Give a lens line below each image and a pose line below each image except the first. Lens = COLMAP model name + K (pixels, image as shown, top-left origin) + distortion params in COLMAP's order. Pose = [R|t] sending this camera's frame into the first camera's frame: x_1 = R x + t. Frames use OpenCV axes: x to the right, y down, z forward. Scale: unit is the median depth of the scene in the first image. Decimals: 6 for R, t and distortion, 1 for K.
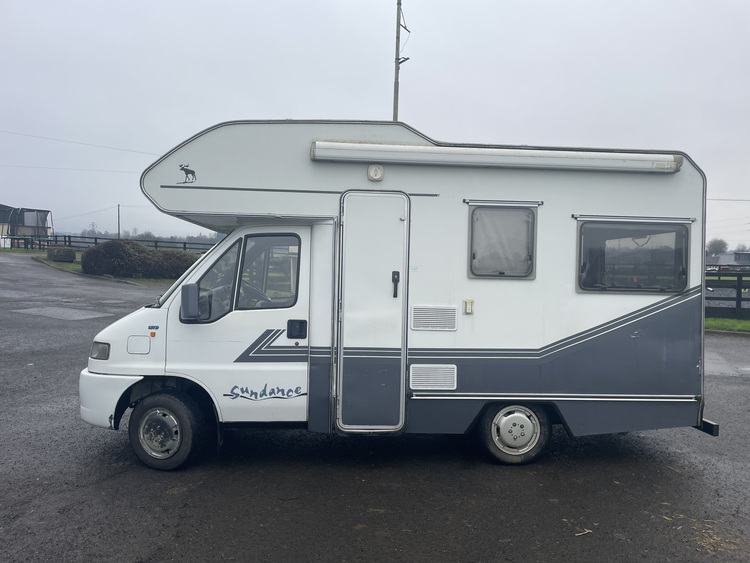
lens RADIAL K [[563.9, 0, 379.1], [0, 563.9, 283.6], [0, 0, 1]] dist [0.106479, -0.142538]
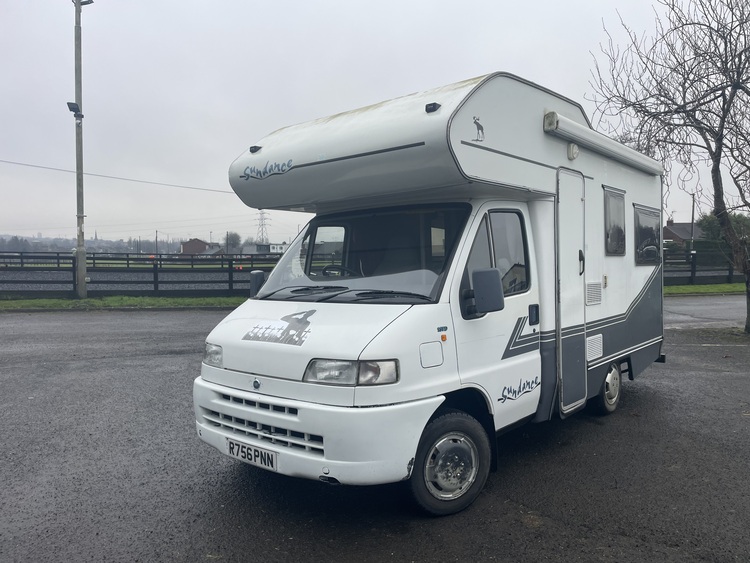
lens RADIAL K [[563.9, 0, 379.1], [0, 563.9, 283.6], [0, 0, 1]] dist [0.106479, -0.142538]
pose [[0.699796, -0.054518, 0.712259, -0.977187], [0.045105, 0.998466, 0.032108, -0.010554], [-0.712917, 0.009657, 0.701182, 0.533501]]
